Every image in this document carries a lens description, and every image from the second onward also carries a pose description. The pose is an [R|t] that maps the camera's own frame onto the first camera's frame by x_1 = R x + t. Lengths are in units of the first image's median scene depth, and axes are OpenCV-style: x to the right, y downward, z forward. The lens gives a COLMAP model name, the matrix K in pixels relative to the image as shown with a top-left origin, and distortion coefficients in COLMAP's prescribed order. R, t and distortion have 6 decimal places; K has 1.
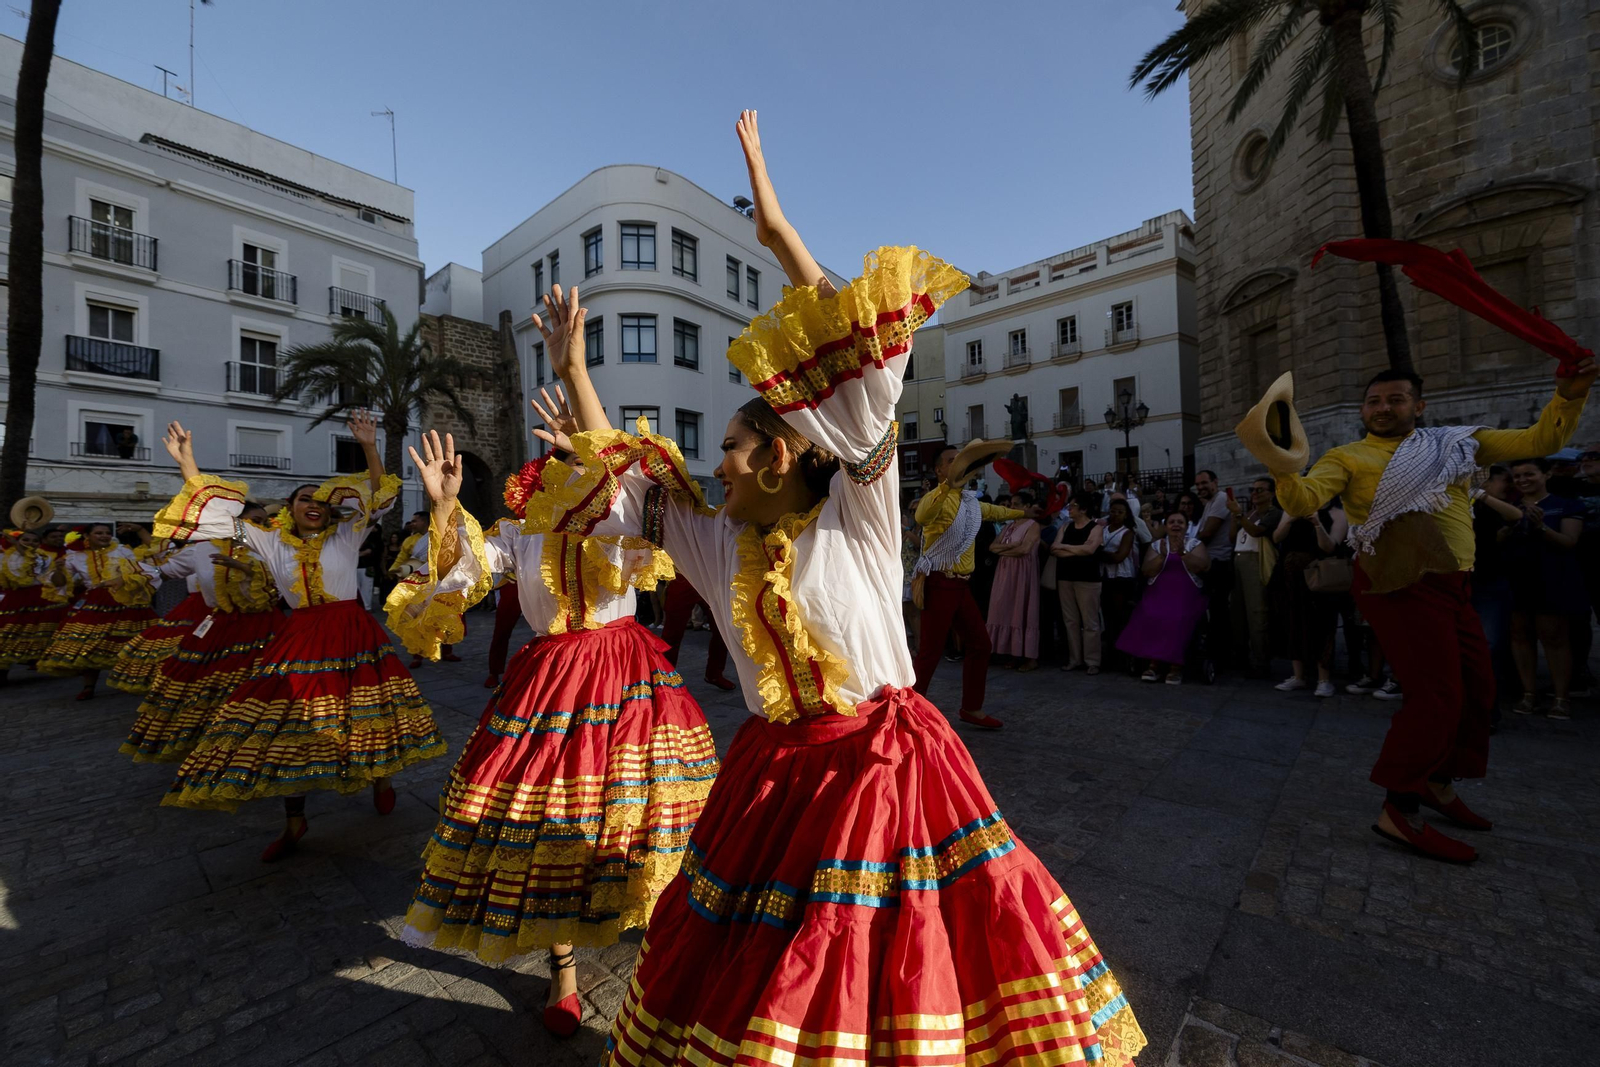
lens RADIAL K [[662.9, 0, 803.9], [0, 662.9, 529.1], [0, 0, 1]] dist [0.003485, -0.000449]
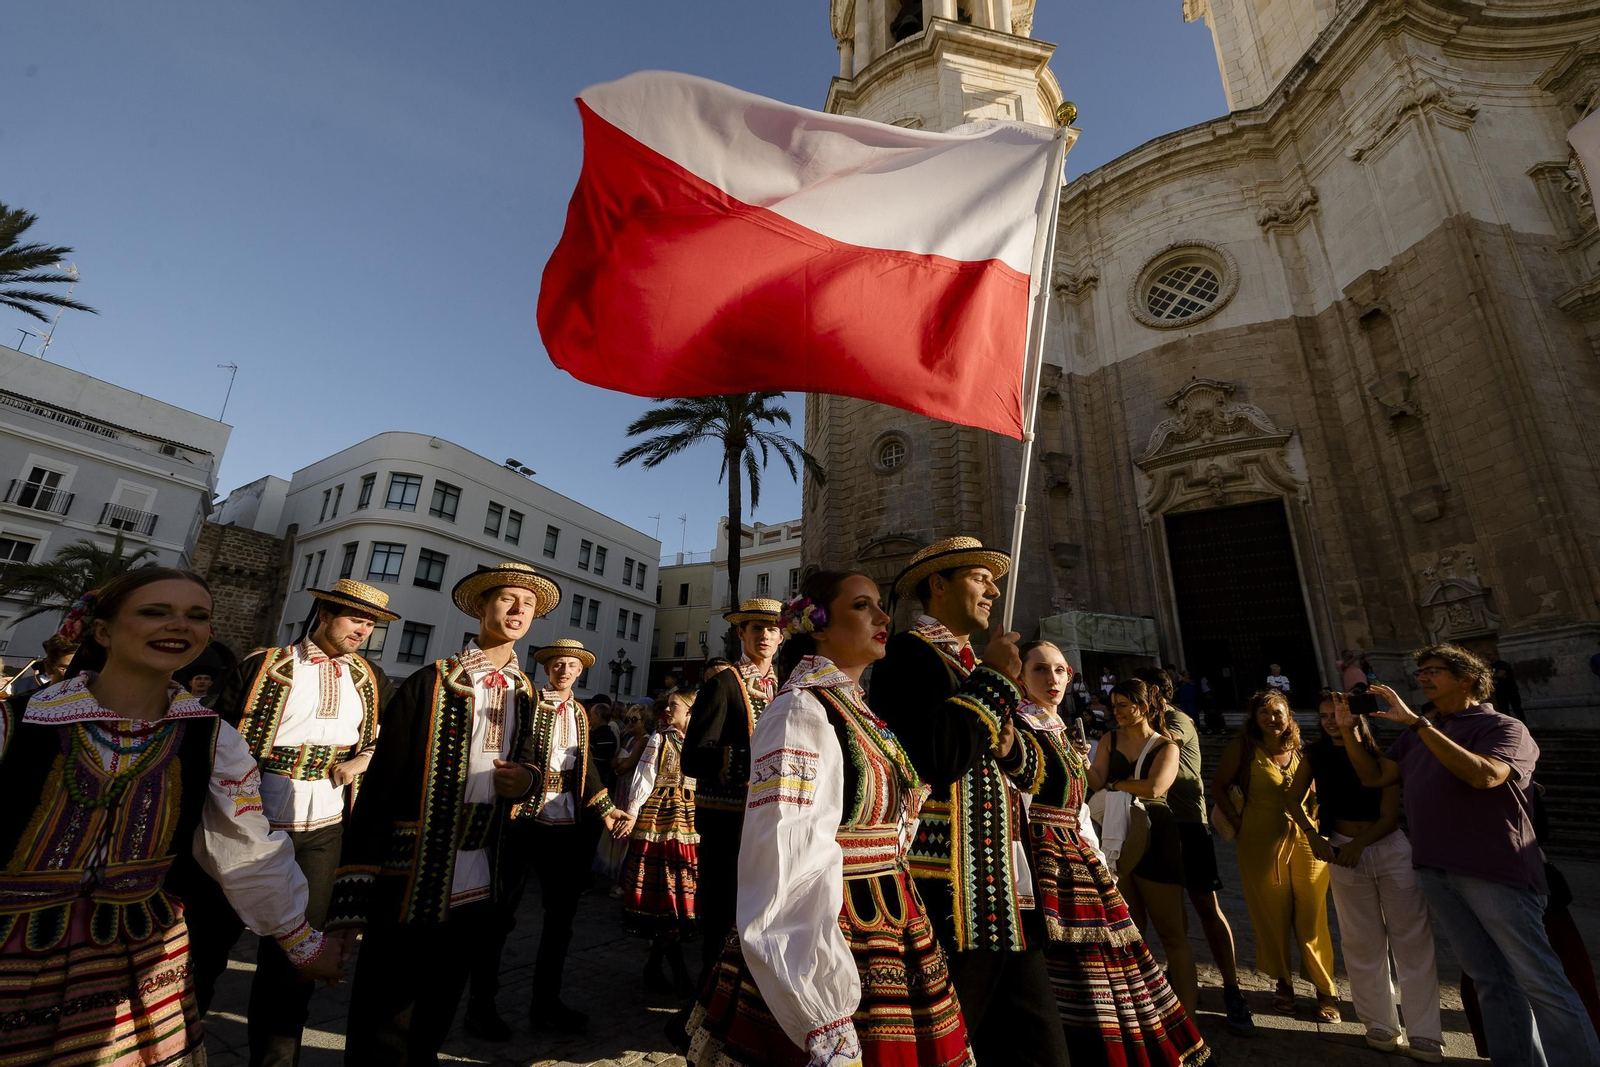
lens RADIAL K [[662.9, 0, 806.2], [0, 662.9, 531.7], [0, 0, 1]] dist [0.003485, -0.000449]
pose [[0.987554, 0.096980, 0.123821, 0.470237], [-0.055846, 0.952187, -0.300367, -0.018905], [-0.147030, 0.289714, 0.945753, -0.380662]]
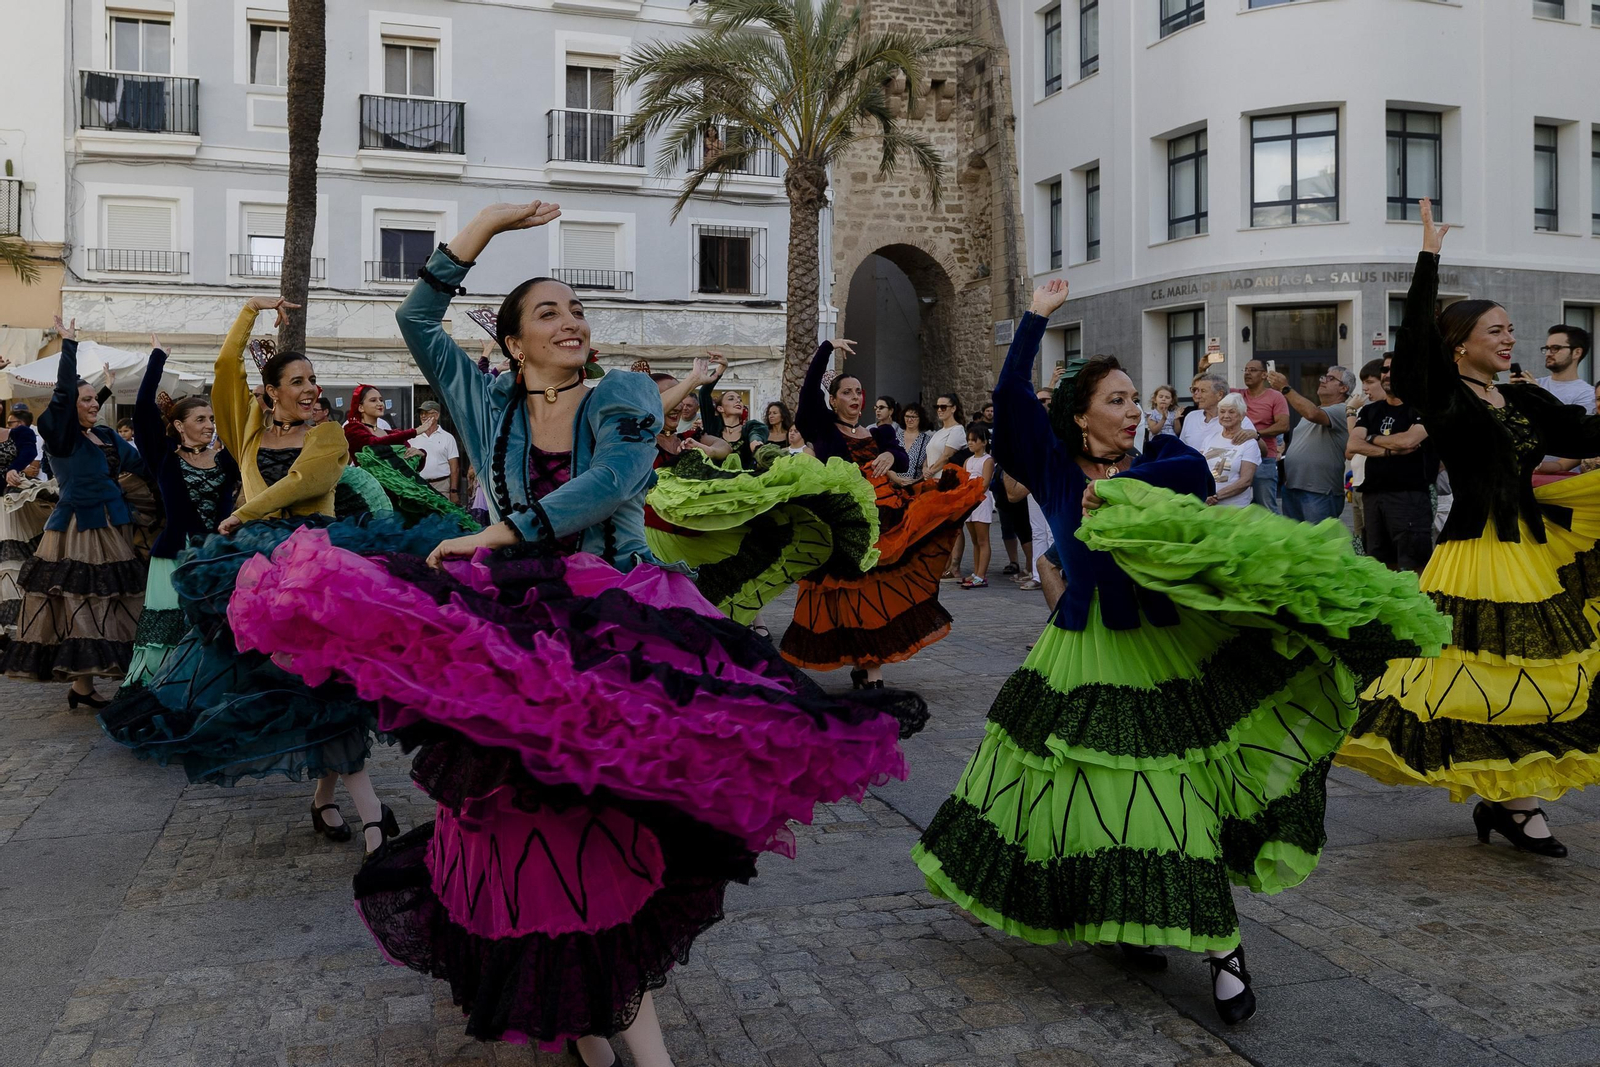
lens RADIAL K [[1355.1, 0, 671.8], [0, 1355.1, 430.4], [0, 0, 1]] dist [0.016475, 0.000434]
pose [[0.812562, 0.017061, -0.582624, -0.075744], [-0.004612, 0.999728, 0.022843, 0.001552], [0.582856, -0.015875, 0.812420, 0.084857]]
